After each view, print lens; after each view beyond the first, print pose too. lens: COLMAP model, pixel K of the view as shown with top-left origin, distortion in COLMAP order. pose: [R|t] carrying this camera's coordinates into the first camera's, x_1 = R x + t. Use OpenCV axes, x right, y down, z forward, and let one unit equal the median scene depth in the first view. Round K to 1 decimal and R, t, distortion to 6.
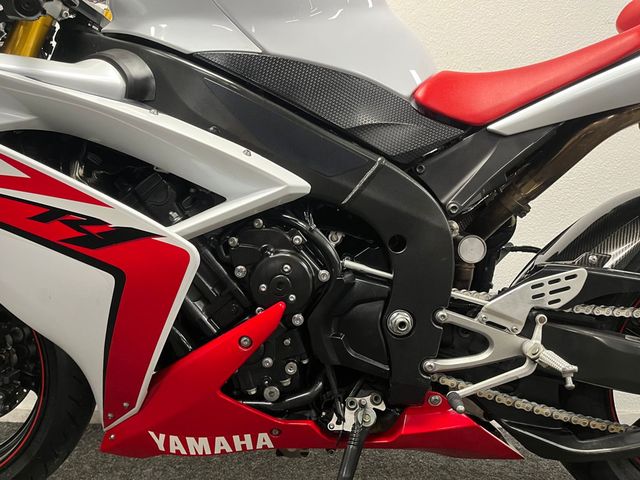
lens RADIAL K [[482.1, 0, 323.8], [0, 482.1, 238.9], [0, 0, 1]] dist [-0.011708, -0.036546]
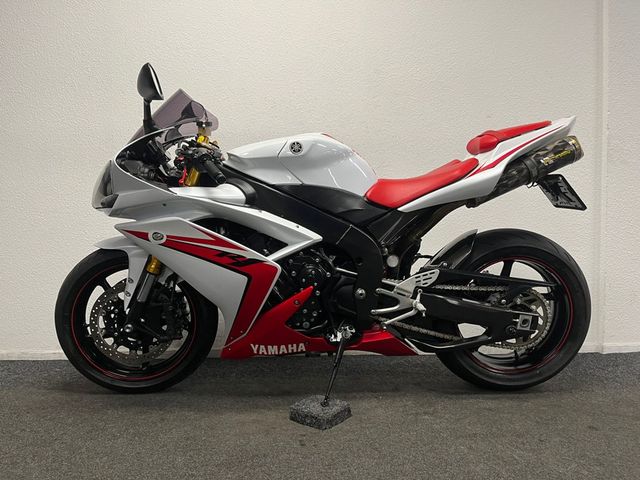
lens RADIAL K [[482.1, 0, 320.2], [0, 482.1, 240.0], [0, 0, 1]] dist [-0.011708, -0.036546]
pose [[0.999232, -0.015325, 0.036069, -0.119459], [0.013770, 0.998982, 0.042962, -0.192517], [-0.036691, -0.042432, 0.998425, -1.336670]]
